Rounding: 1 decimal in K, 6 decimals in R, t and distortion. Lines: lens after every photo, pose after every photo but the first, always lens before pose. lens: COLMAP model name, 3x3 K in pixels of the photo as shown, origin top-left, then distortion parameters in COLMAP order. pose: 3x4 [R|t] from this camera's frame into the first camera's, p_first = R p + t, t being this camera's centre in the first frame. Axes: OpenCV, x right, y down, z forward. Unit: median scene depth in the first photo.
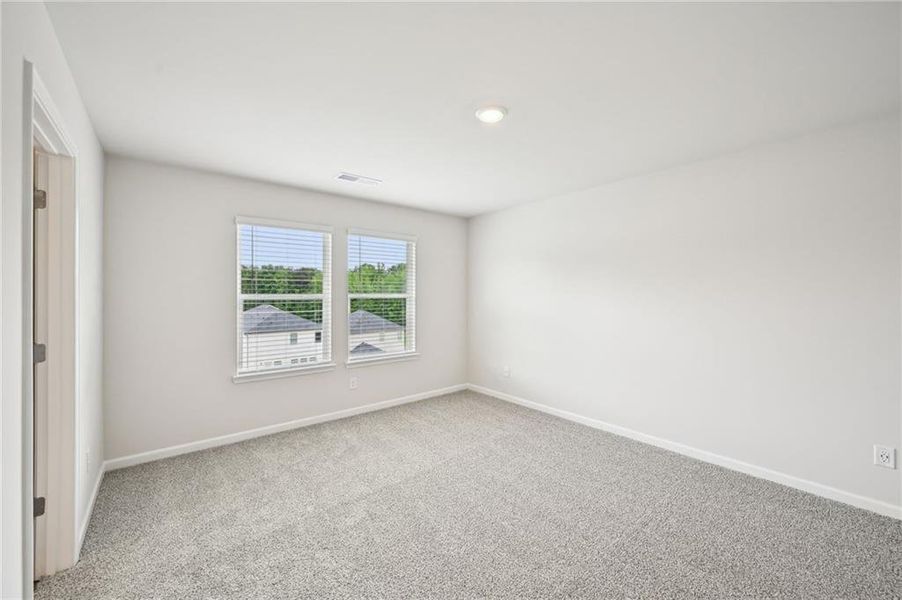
lens RADIAL K [[362.2, 0, 453.3], [0, 362.2, 297.4], [0, 0, 1]] dist [0.001759, 0.000362]
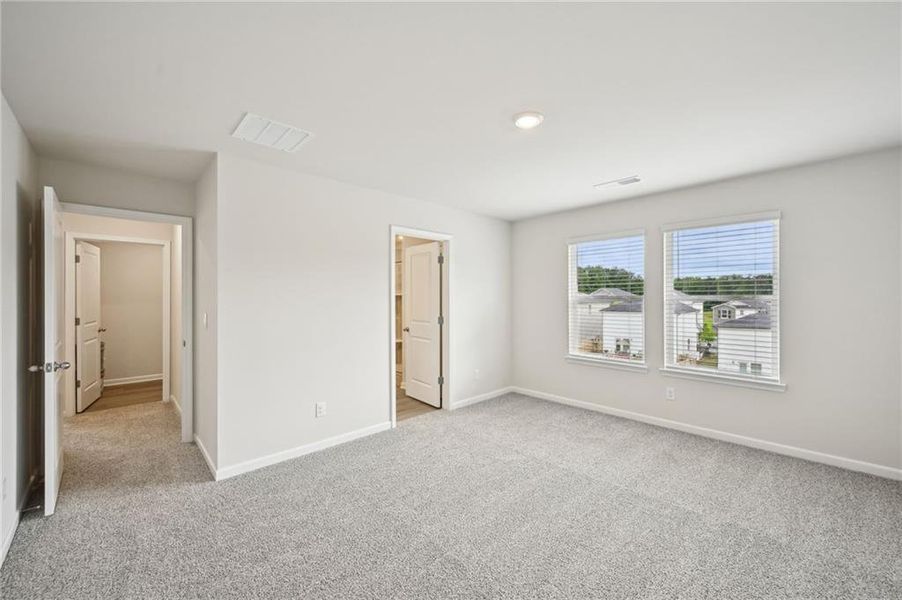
lens RADIAL K [[362.2, 0, 454.5], [0, 362.2, 300.7], [0, 0, 1]] dist [0.001759, 0.000362]
pose [[0.040865, 0.007811, -0.999134, 0.713269], [0.005496, 0.999953, 0.008043, -0.009152], [0.999150, -0.005820, 0.040820, 0.481760]]
